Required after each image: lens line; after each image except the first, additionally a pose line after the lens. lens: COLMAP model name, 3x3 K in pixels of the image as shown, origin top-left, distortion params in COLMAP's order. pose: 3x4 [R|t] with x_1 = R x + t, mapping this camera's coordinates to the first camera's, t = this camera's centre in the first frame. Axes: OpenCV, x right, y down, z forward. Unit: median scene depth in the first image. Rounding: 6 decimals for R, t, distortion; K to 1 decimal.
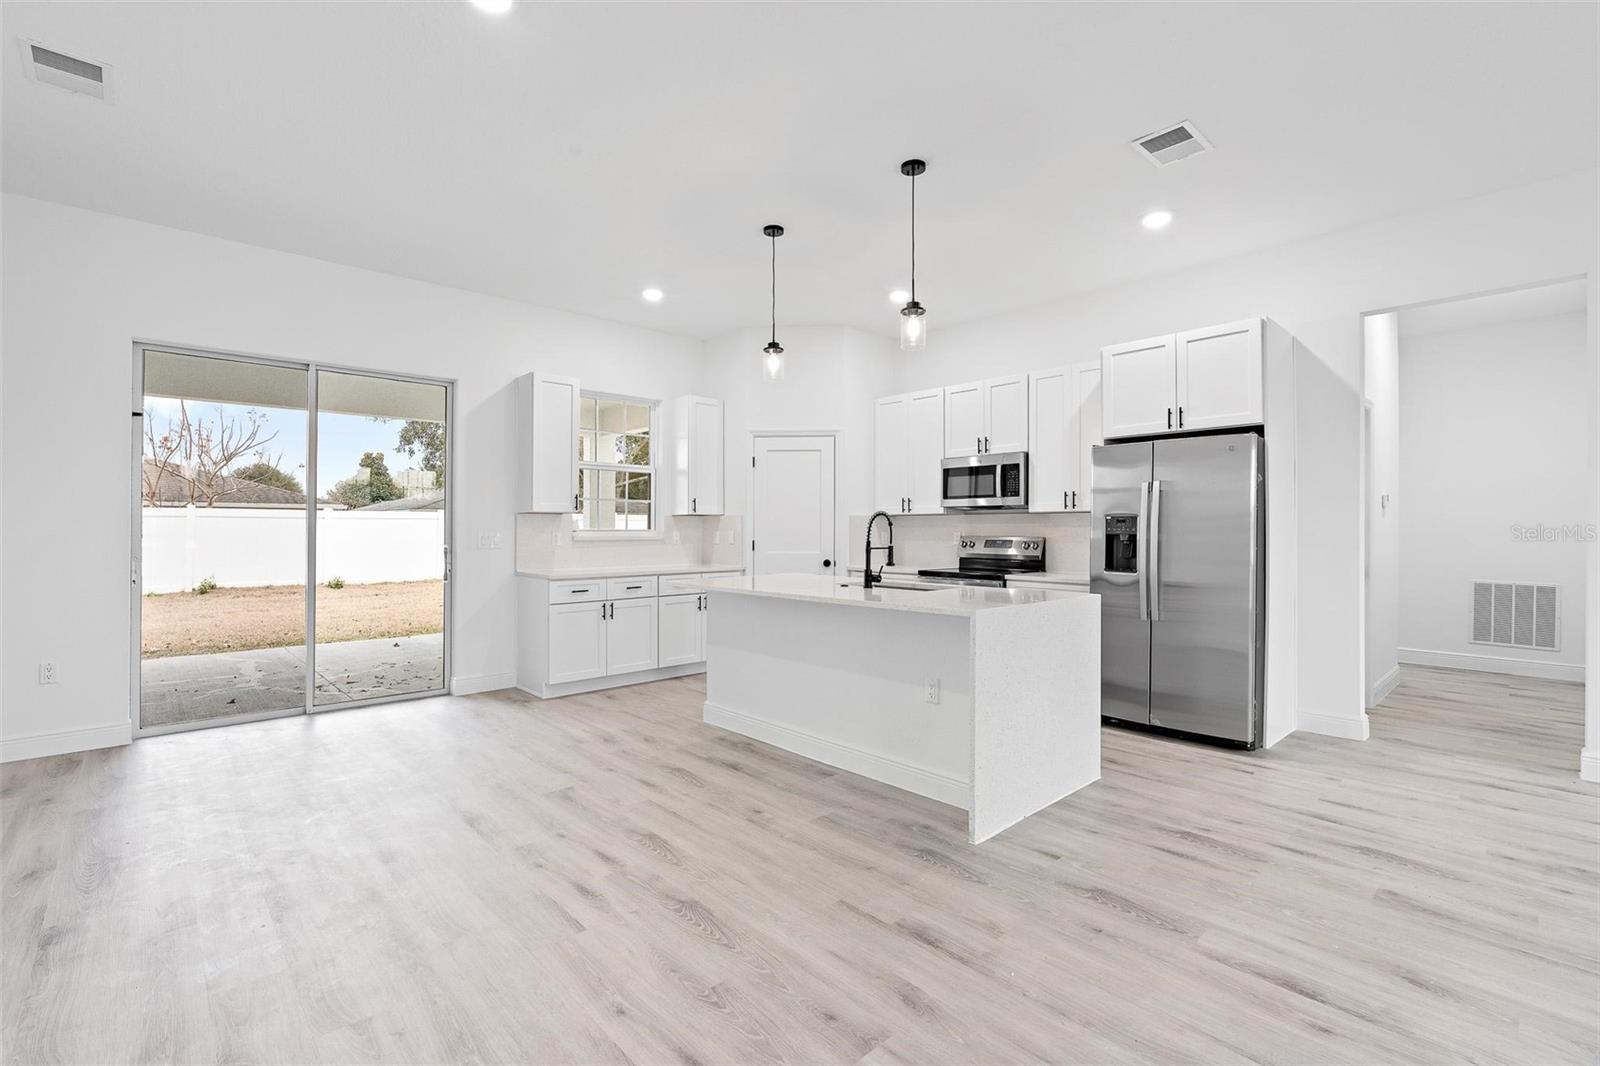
lens RADIAL K [[715.8, 0, 795.5], [0, 715.8, 526.0], [0, 0, 1]] dist [-0.004822, 0.000940]
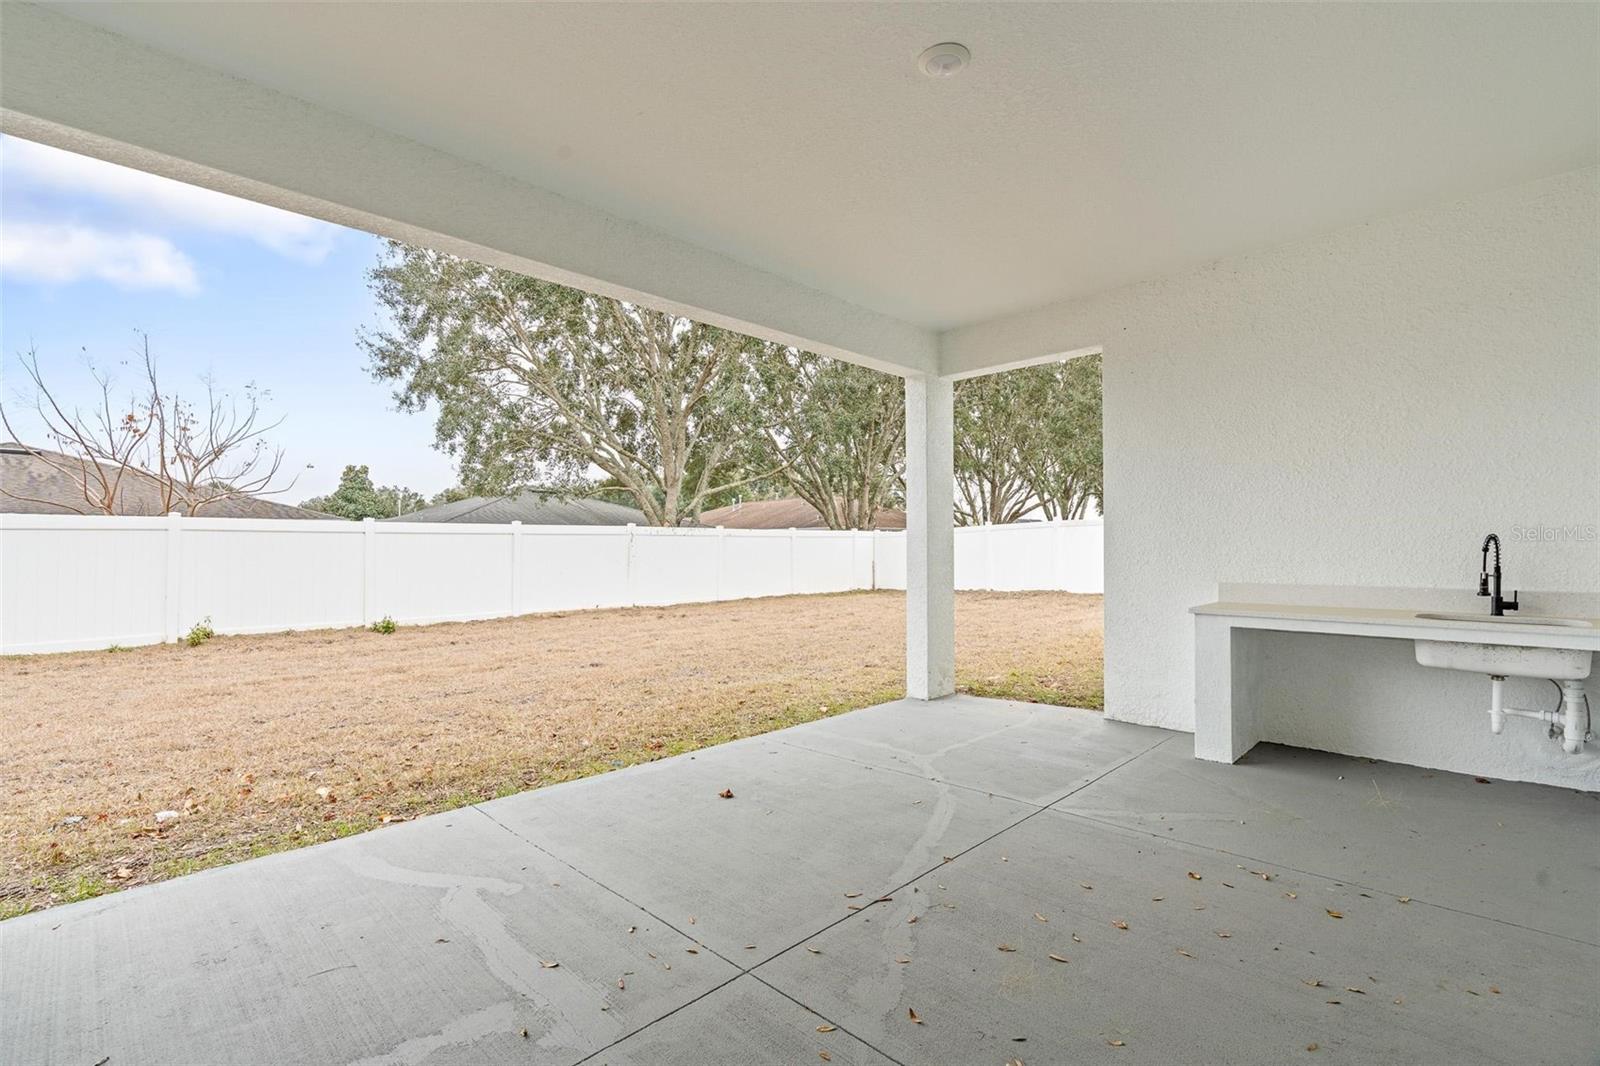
lens RADIAL K [[729.6, 0, 791.9], [0, 729.6, 538.3], [0, 0, 1]] dist [-0.005292, 0.000295]
pose [[0.999097, -0.004533, 0.042233, -0.952853], [0.005252, 0.999843, -0.016933, 0.031999], [-0.042150, 0.017140, 0.998964, 0.948919]]
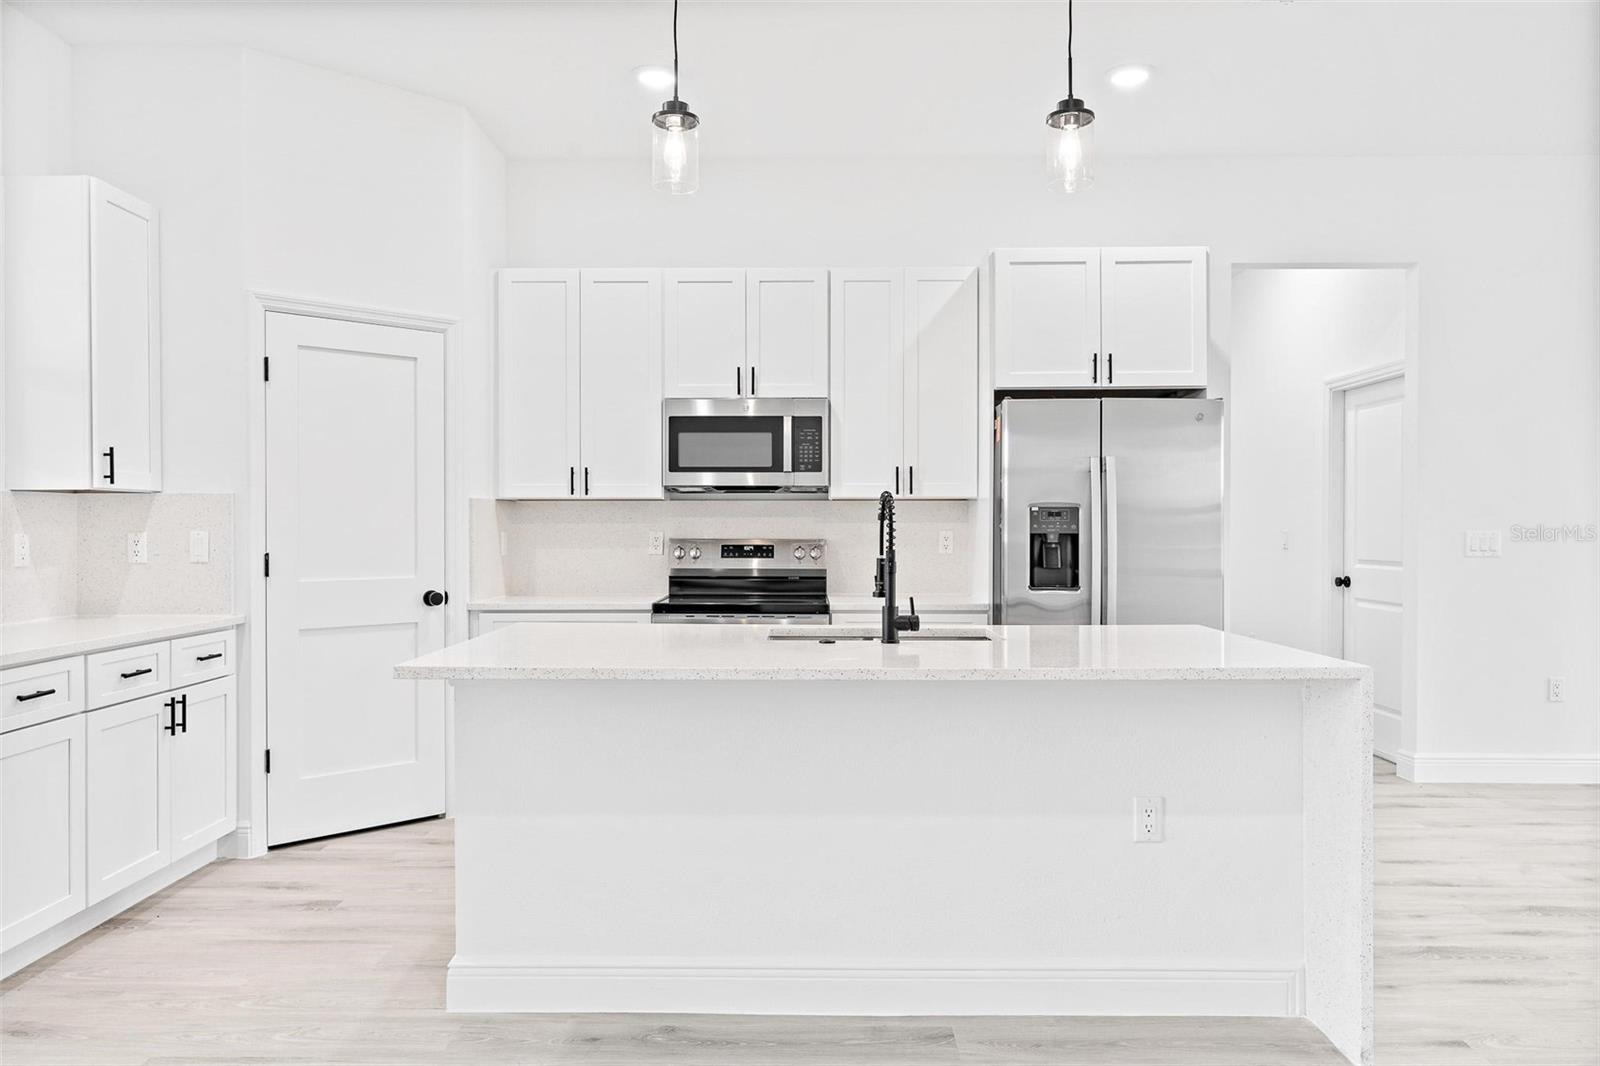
lens RADIAL K [[1101.3, 0, 792.0], [0, 1101.3, 534.5], [0, 0, 1]] dist [0.003991, 0.002137]
pose [[0.688501, -0.006623, 0.725205, -0.419400], [-0.002220, 0.999934, 0.011240, 0.001119], [-0.725232, -0.009349, 0.688441, 0.423911]]
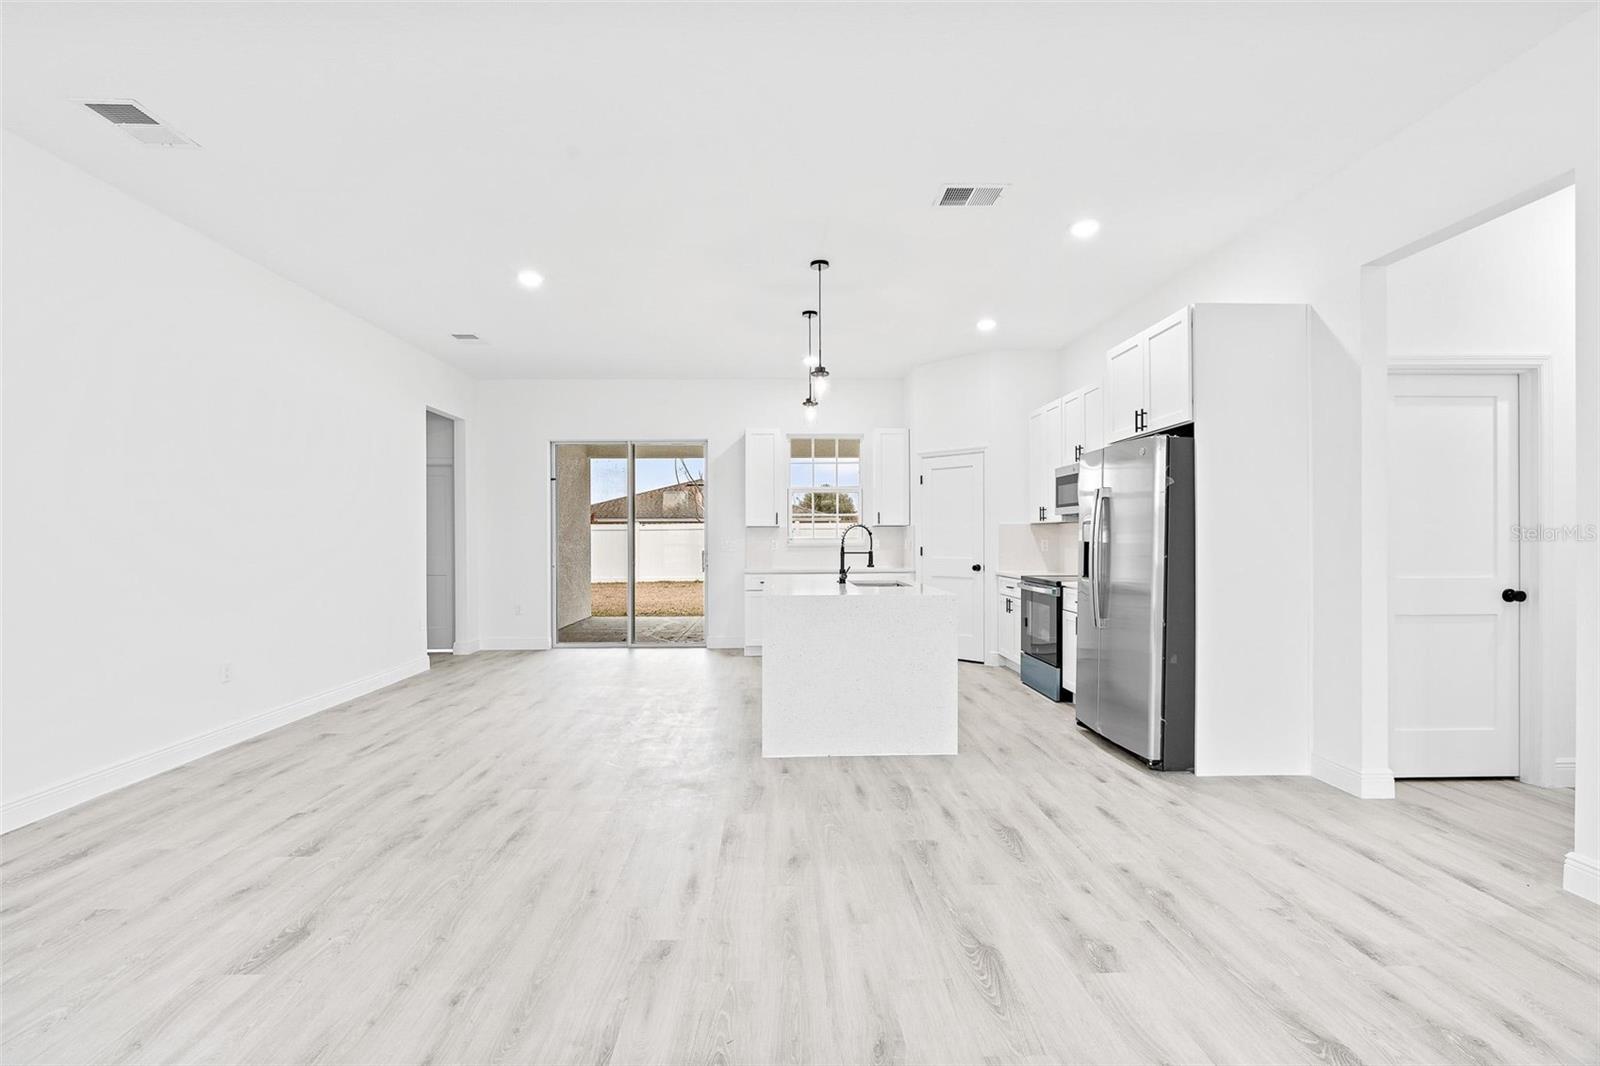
lens RADIAL K [[712.6, 0, 792.7], [0, 712.6, 537.0], [0, 0, 1]] dist [-0.005188, 0.000379]
pose [[0.754270, -0.004433, -0.656549, 0.721700], [0.008216, 0.999963, 0.002687, -0.001122], [0.656512, -0.007421, 0.754279, -0.022779]]
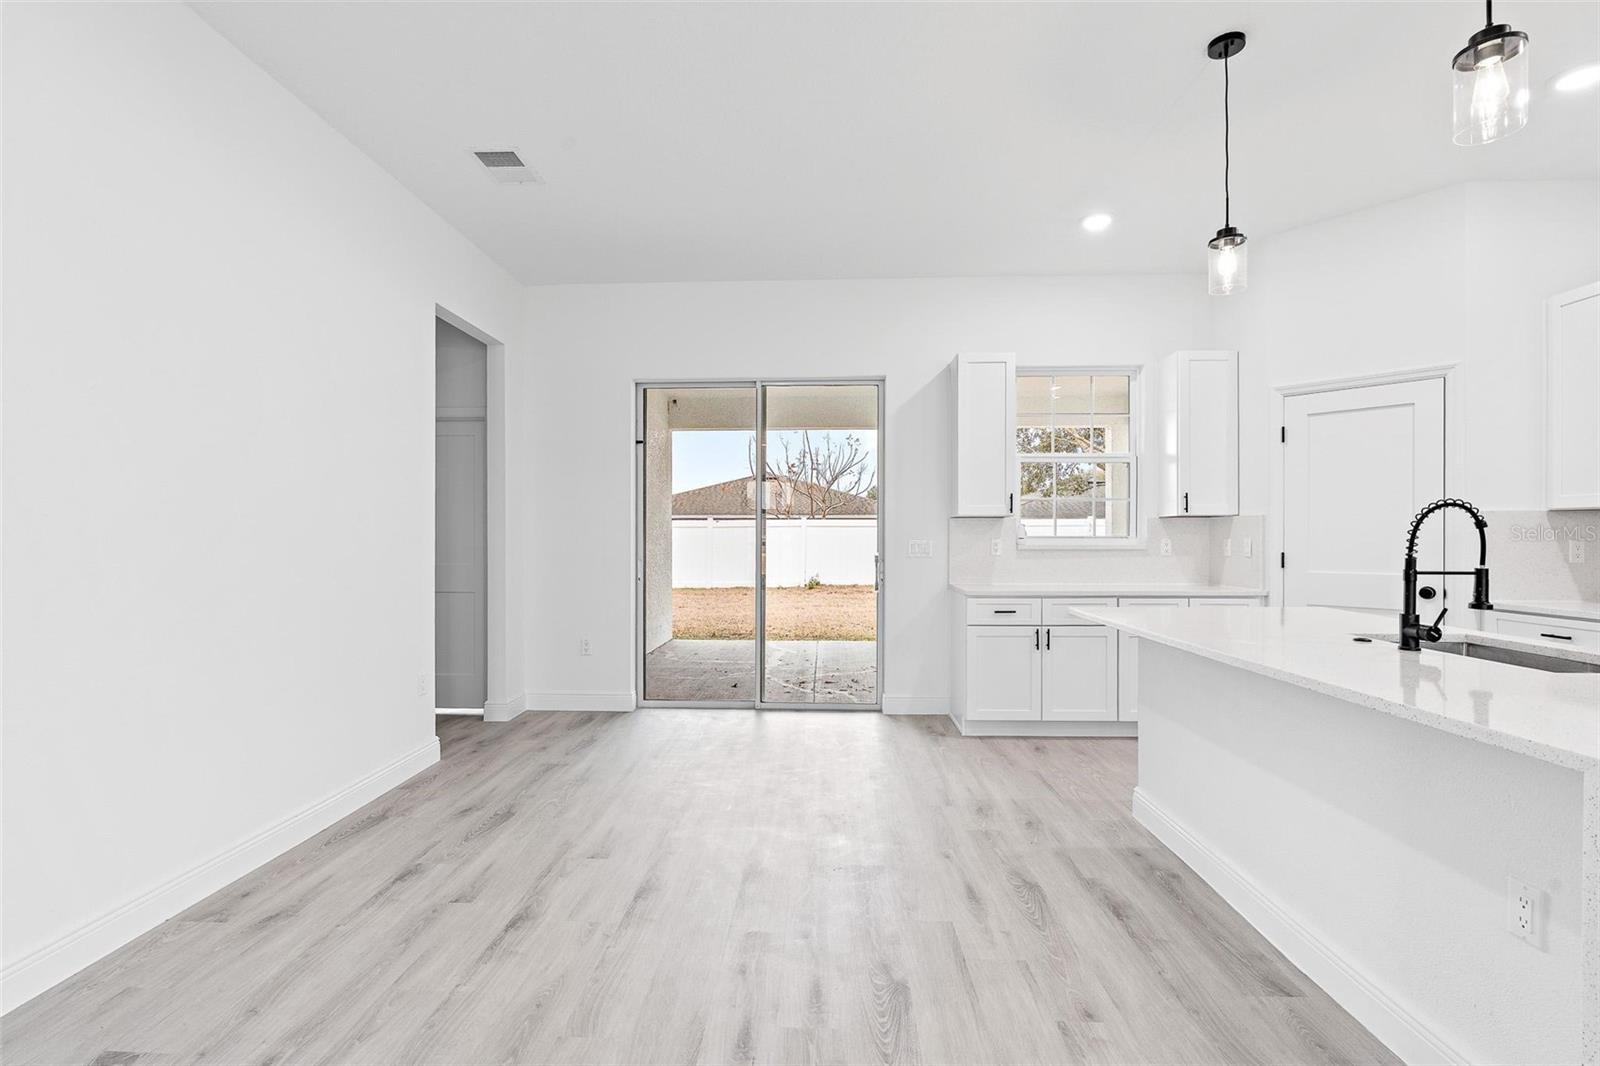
lens RADIAL K [[729.6, 0, 791.9], [0, 729.6, 538.3], [0, 0, 1]] dist [-0.005292, 0.000295]
pose [[0.705073, 0.000669, -0.709134, 0.129689], [0.004430, 0.999976, 0.005348, 0.001642], [0.709121, -0.006912, 0.705053, 0.265131]]
